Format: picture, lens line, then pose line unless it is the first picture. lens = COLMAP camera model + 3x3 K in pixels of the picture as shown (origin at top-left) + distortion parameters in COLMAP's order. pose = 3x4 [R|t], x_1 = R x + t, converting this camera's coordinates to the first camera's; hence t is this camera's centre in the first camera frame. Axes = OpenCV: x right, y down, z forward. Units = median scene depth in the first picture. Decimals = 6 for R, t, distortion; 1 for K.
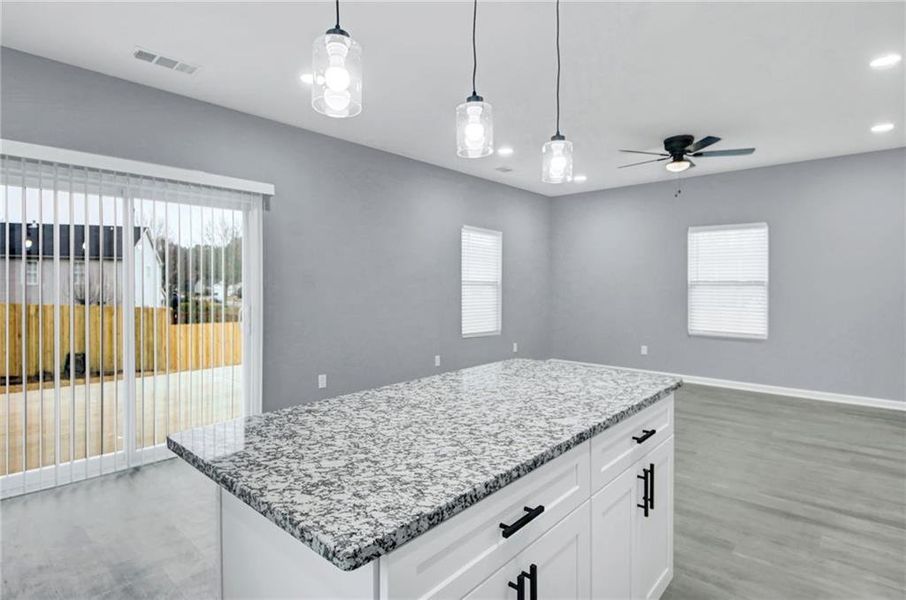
lens RADIAL K [[466.2, 0, 453.0], [0, 466.2, 300.0], [0, 0, 1]] dist [0.000627, -0.000127]
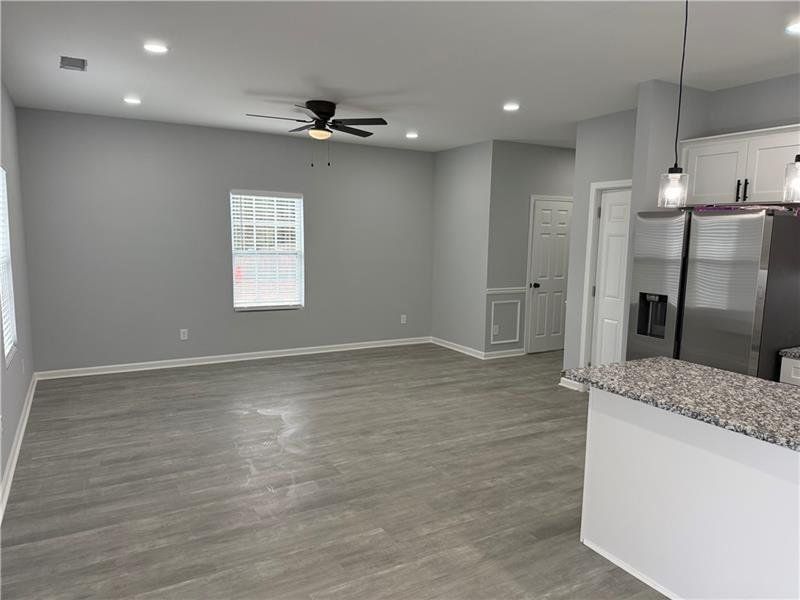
lens RADIAL K [[555.4, 0, 397.5], [0, 555.4, 325.7], [0, 0, 1]] dist [0.031556, -0.002168]
pose [[0.325276, -0.134051, 0.936070, -0.451010], [0.002010, 0.989997, 0.141075, -0.052388], [-0.945617, -0.044007, 0.322291, 0.390818]]
